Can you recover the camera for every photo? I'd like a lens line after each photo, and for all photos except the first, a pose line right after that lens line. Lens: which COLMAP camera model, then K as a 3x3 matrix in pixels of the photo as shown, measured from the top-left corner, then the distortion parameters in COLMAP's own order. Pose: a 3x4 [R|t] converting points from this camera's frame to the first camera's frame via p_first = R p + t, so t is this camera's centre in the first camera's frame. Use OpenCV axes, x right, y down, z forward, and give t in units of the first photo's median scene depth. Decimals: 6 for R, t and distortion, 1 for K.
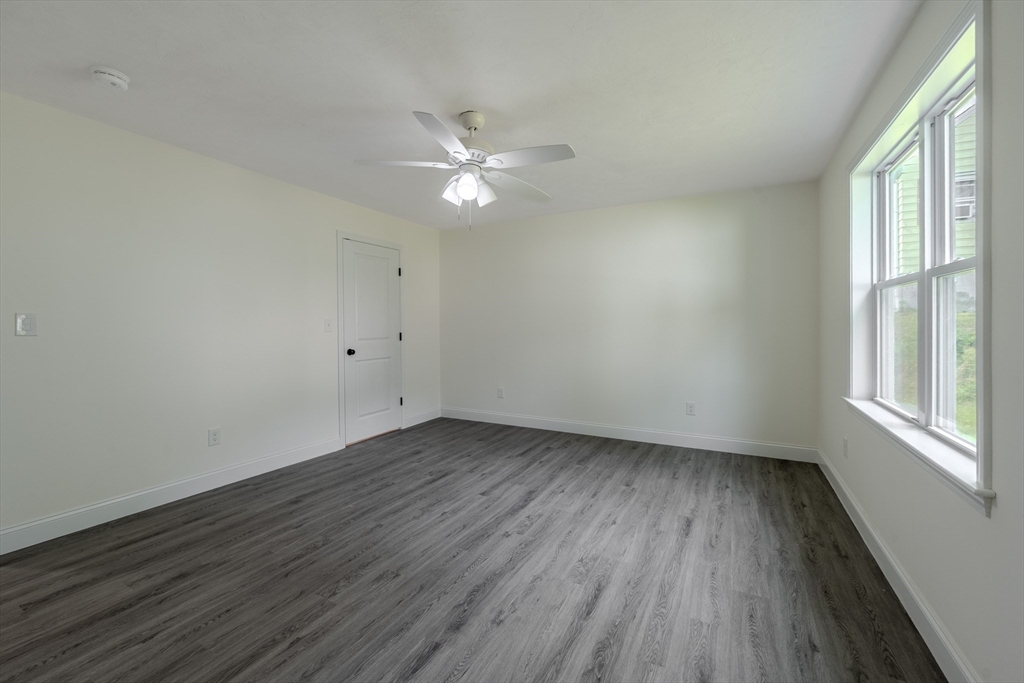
lens RADIAL K [[407.4, 0, 512.0], [0, 407.4, 333.9], [0, 0, 1]] dist [0.012422, -0.000211]
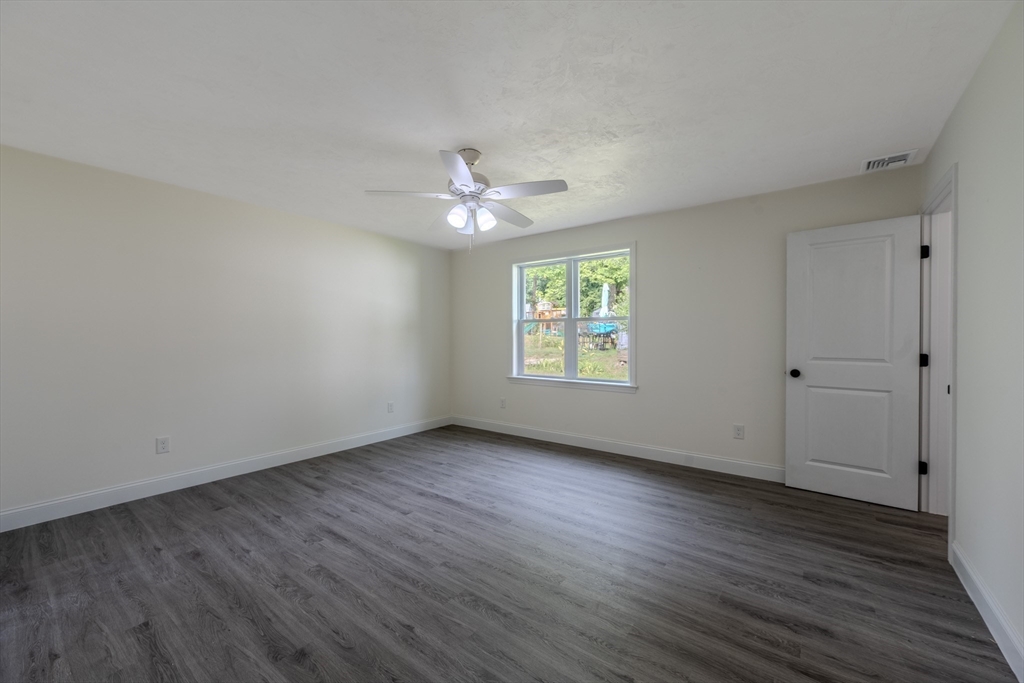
lens RADIAL K [[407.4, 0, 510.5], [0, 407.4, 340.0], [0, 0, 1]] dist [0.012422, -0.000211]
pose [[0.154525, 0.003521, 0.987983, -0.908244], [0.021227, 0.999751, -0.006883, -0.006676], [-0.987761, 0.022035, 0.154412, 0.545622]]
